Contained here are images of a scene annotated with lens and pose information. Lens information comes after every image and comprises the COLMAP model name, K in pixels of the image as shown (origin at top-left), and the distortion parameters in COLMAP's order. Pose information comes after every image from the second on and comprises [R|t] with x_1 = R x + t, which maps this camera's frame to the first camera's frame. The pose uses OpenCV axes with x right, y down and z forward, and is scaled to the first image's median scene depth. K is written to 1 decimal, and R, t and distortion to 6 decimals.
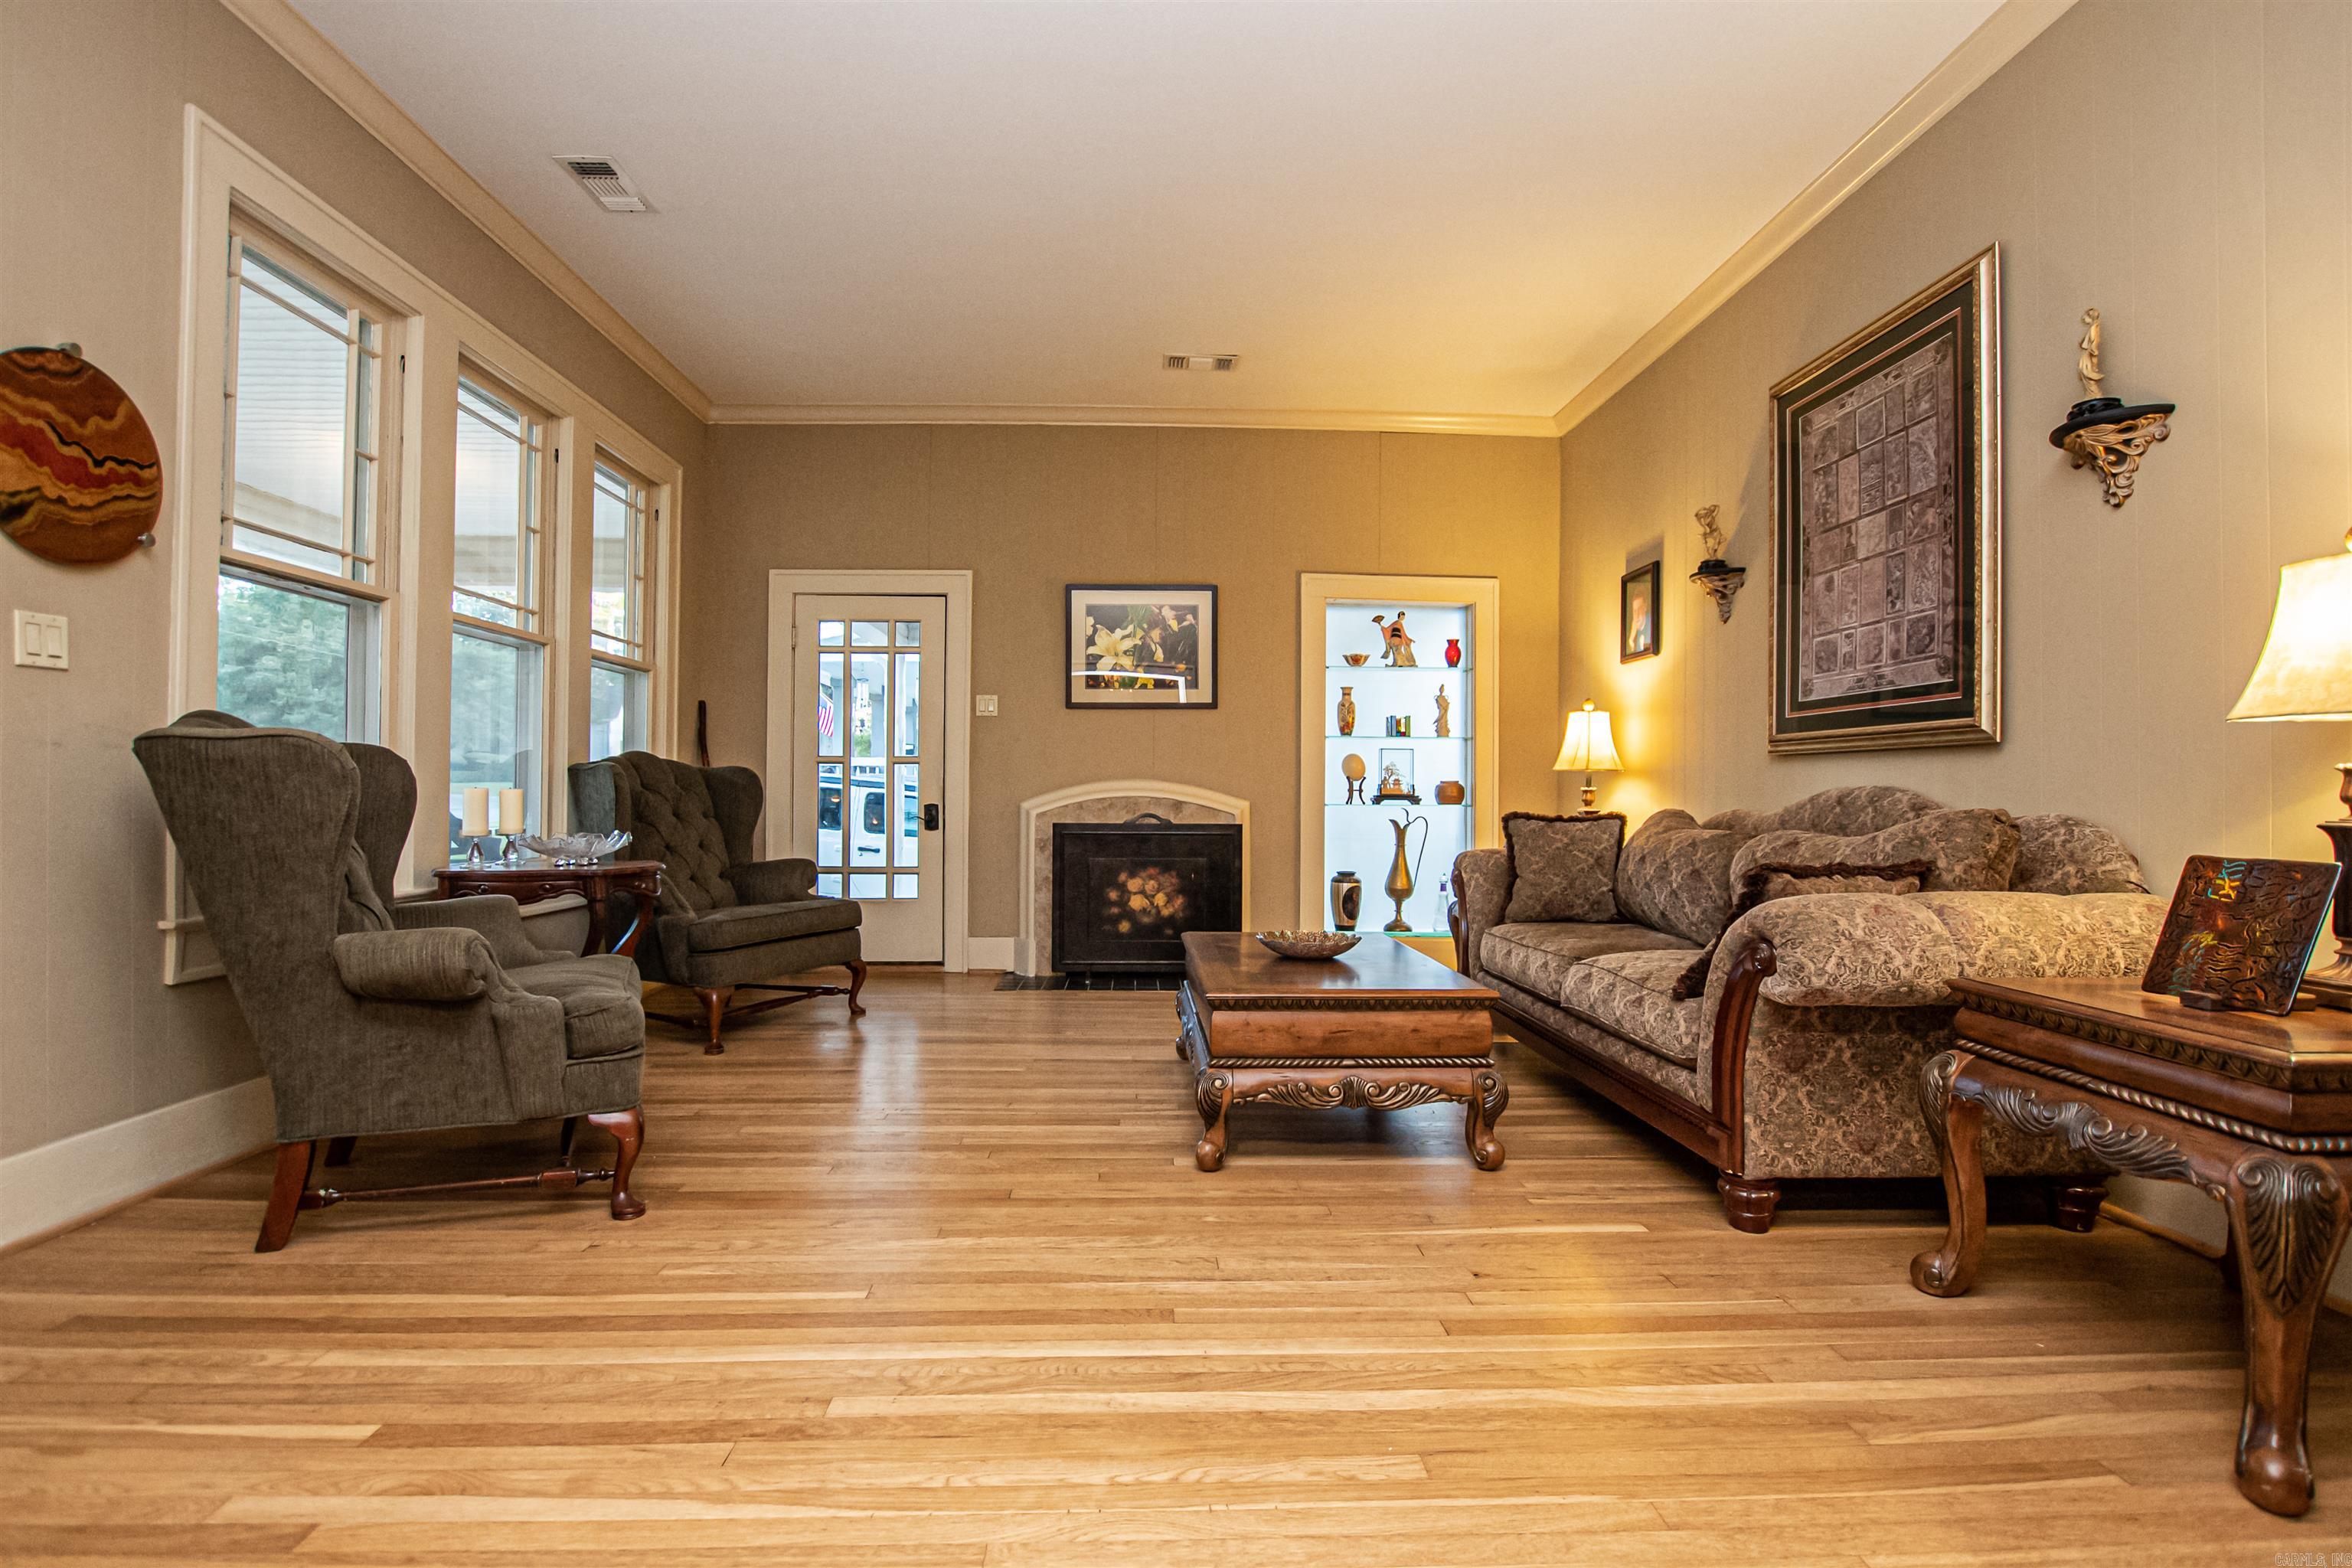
lens RADIAL K [[1107.9, 0, 1175.4], [0, 1107.9, 789.5], [0, 0, 1]] dist [-0.029062, 0.003790]
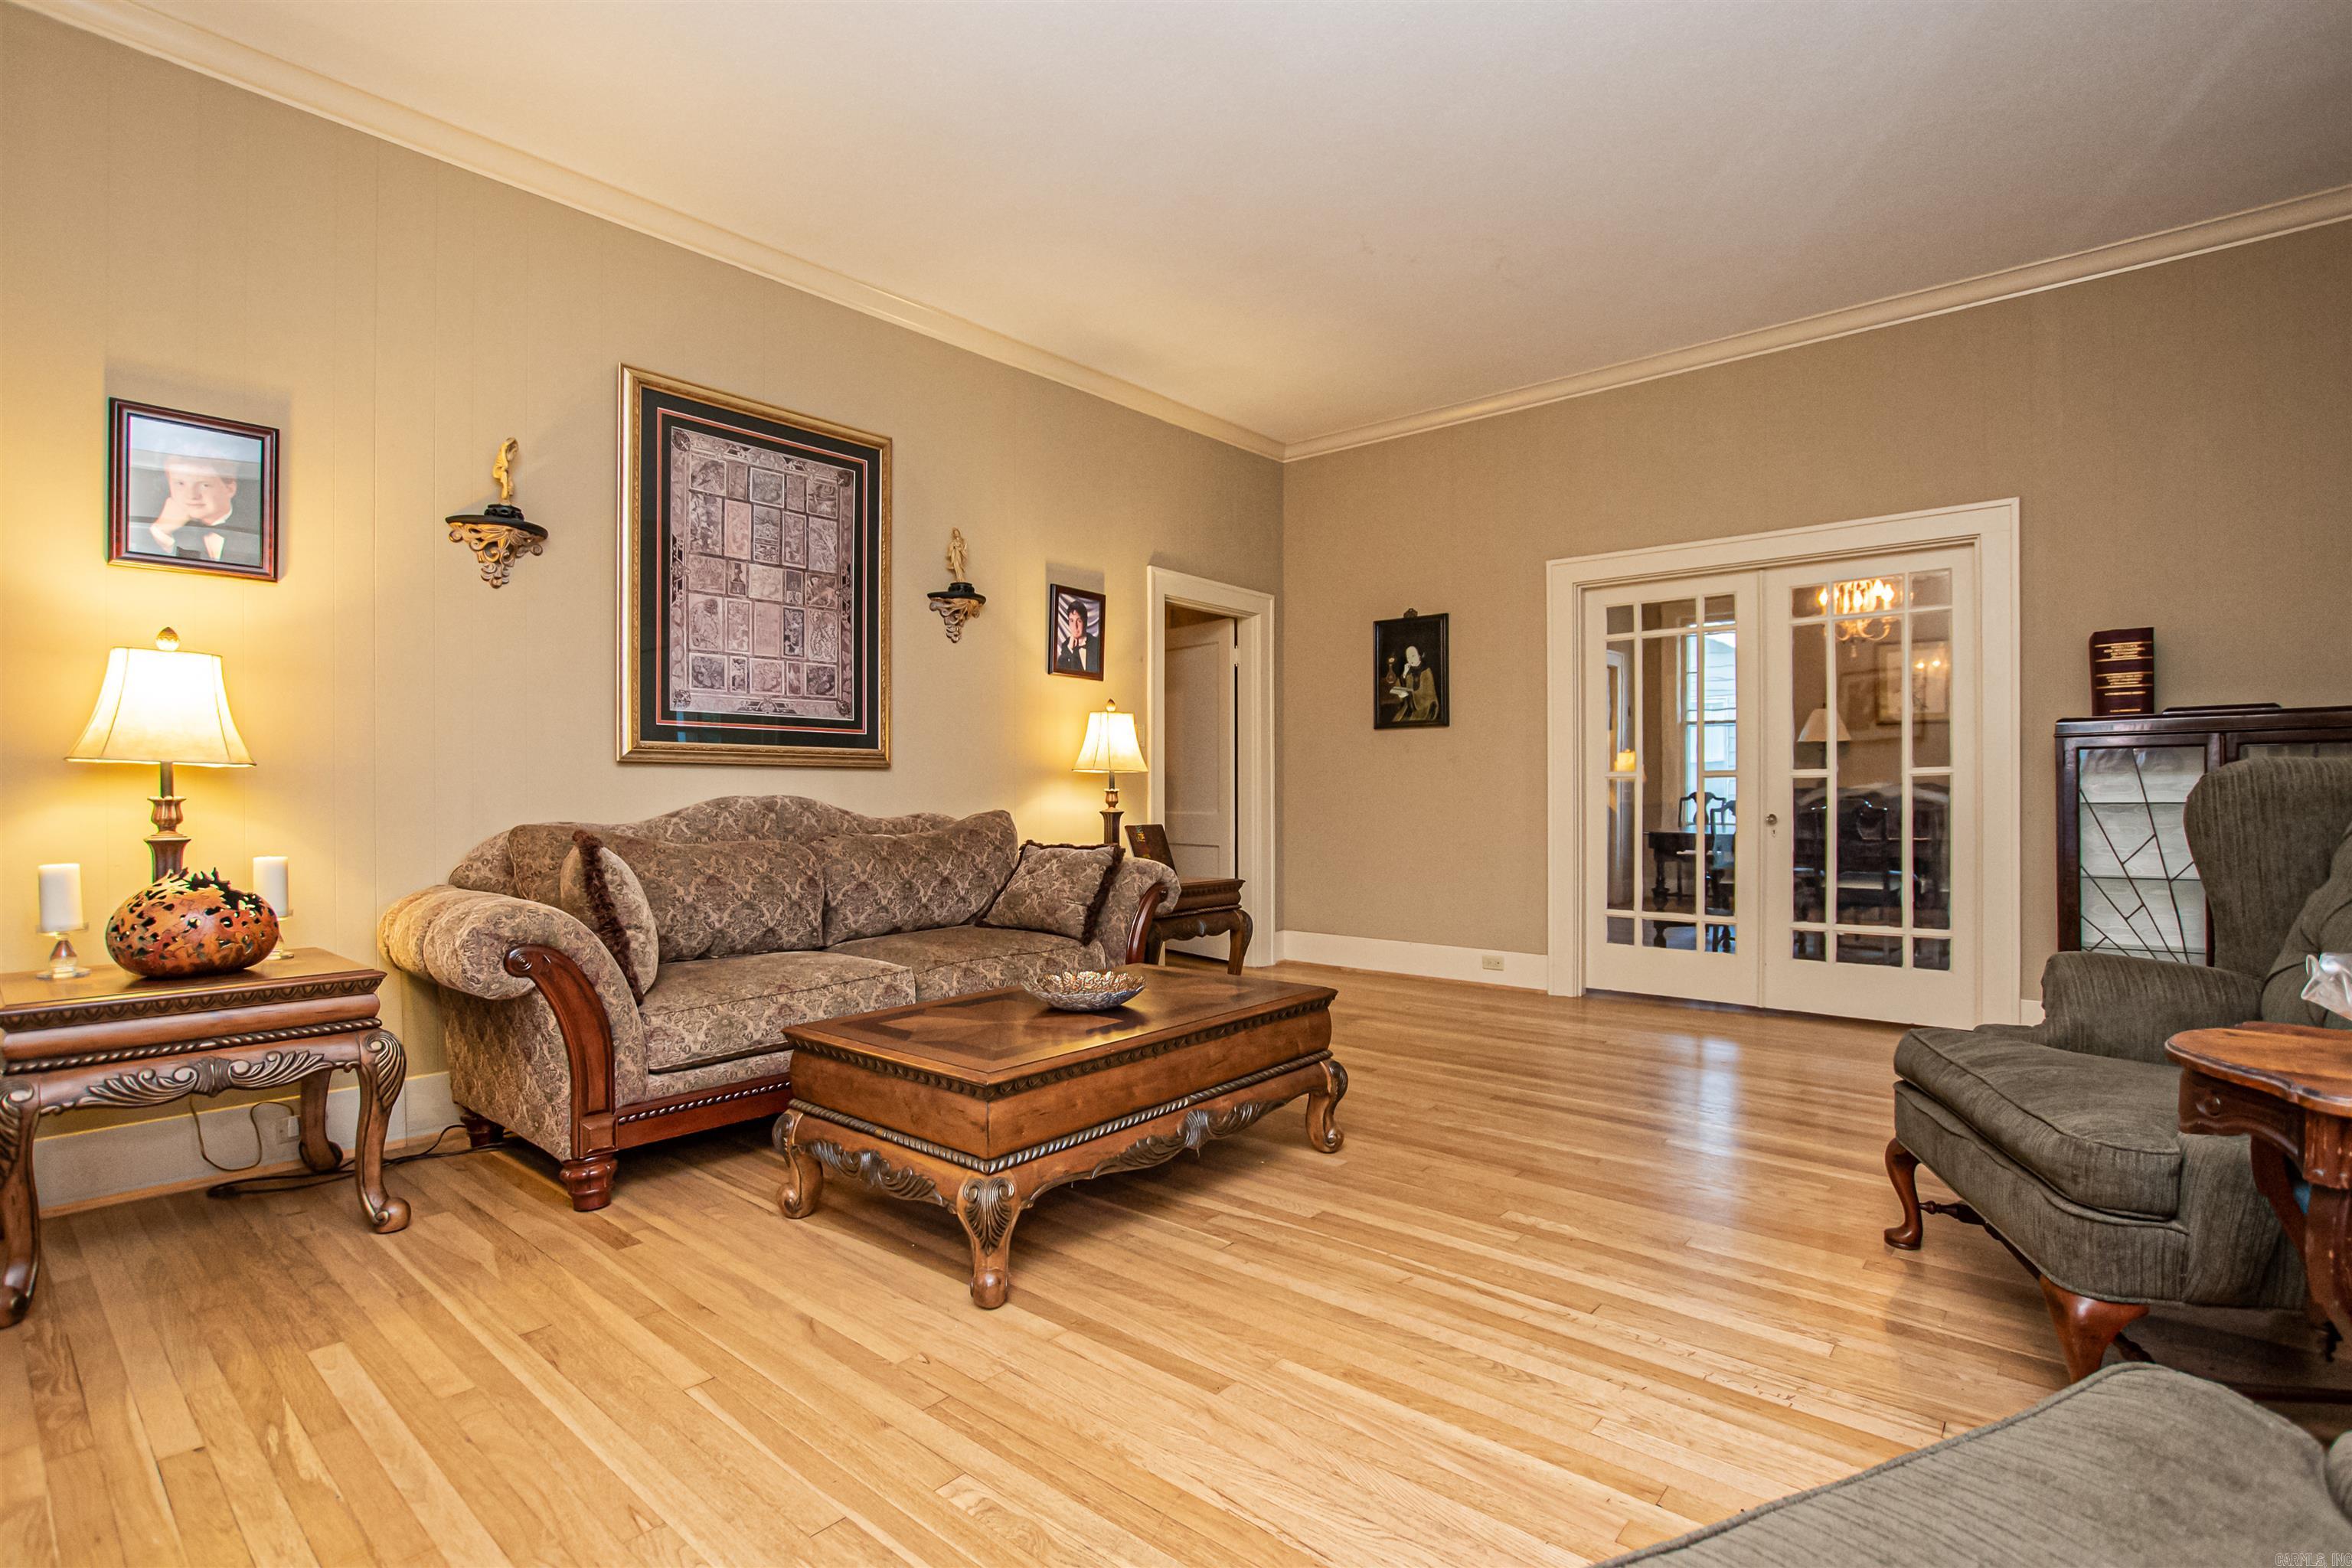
lens RADIAL K [[1107.9, 0, 1173.4], [0, 1107.9, 784.4], [0, 0, 1]] dist [-0.029062, 0.003790]
pose [[-0.731005, -0.001271, 0.682371, -0.372661], [-0.004779, 0.999983, -0.003257, -0.009693], [-0.682355, -0.005642, -0.730999, 1.175075]]
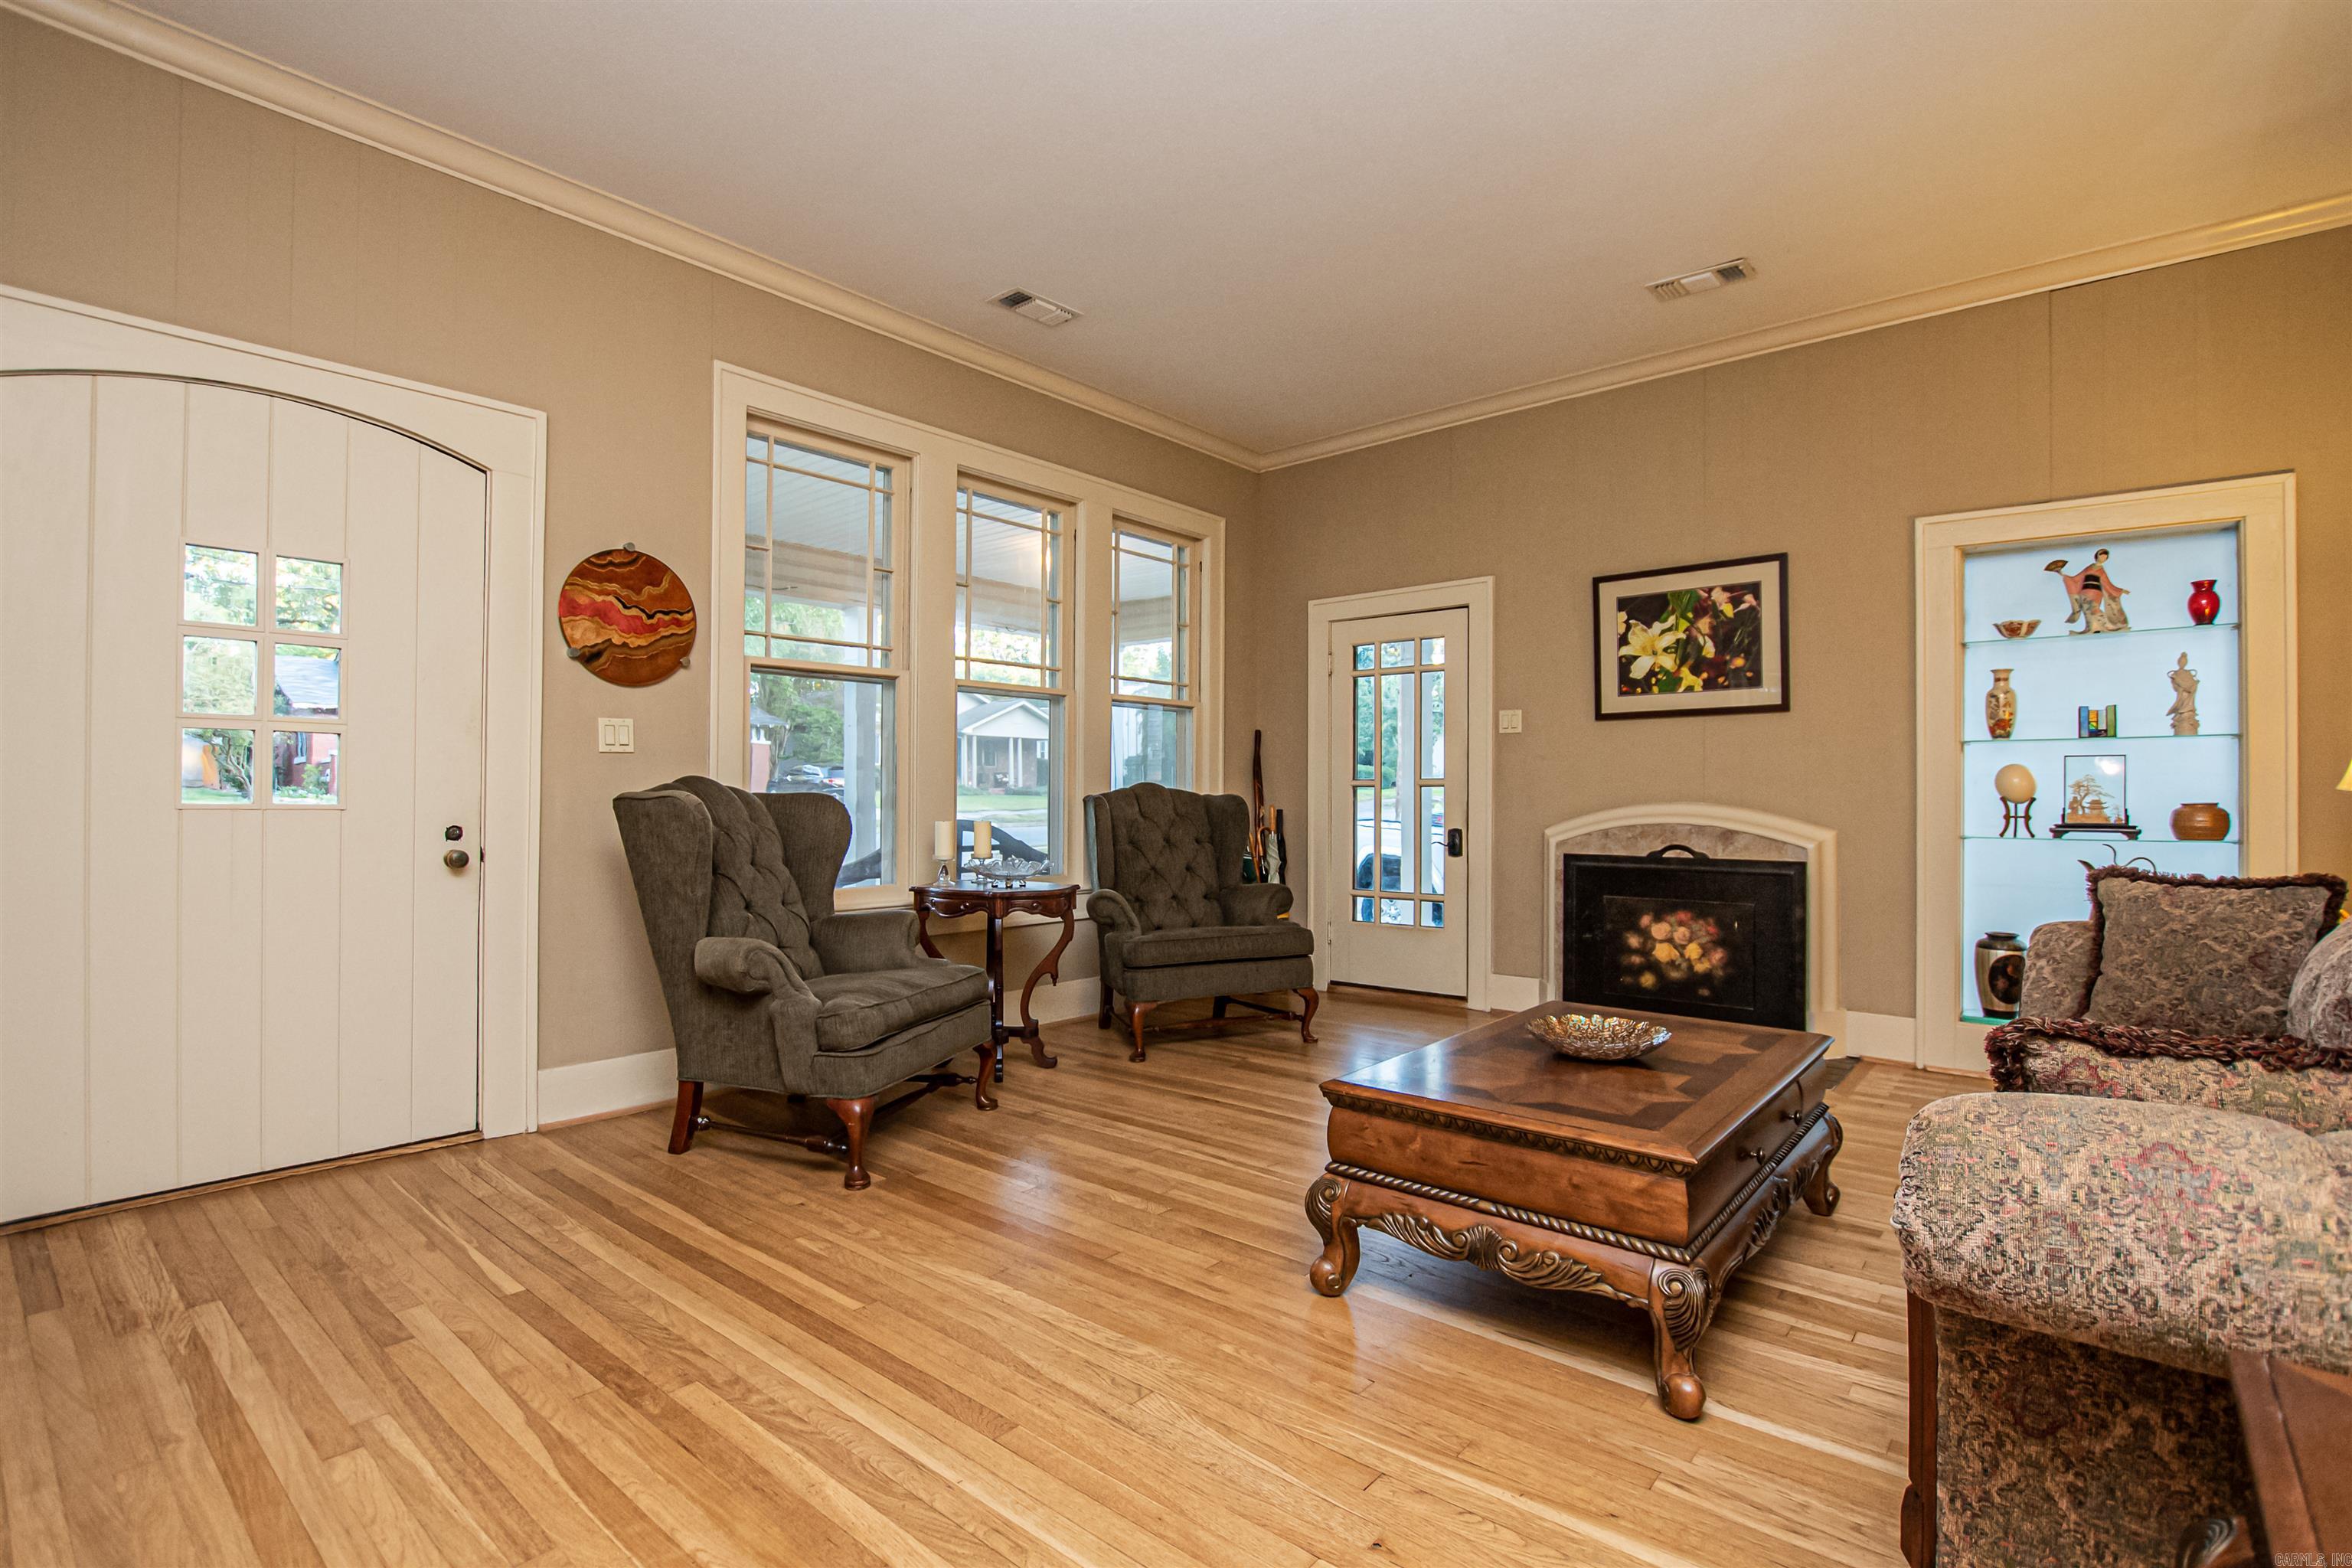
lens RADIAL K [[1107.9, 0, 1176.5], [0, 1107.9, 790.6], [0, 0, 1]] dist [-0.029062, 0.003790]
pose [[0.734677, -0.008322, -0.678366, 0.318857], [0.007360, 0.999964, -0.004297, -0.022385], [0.678377, -0.001836, 0.734712, 0.187355]]
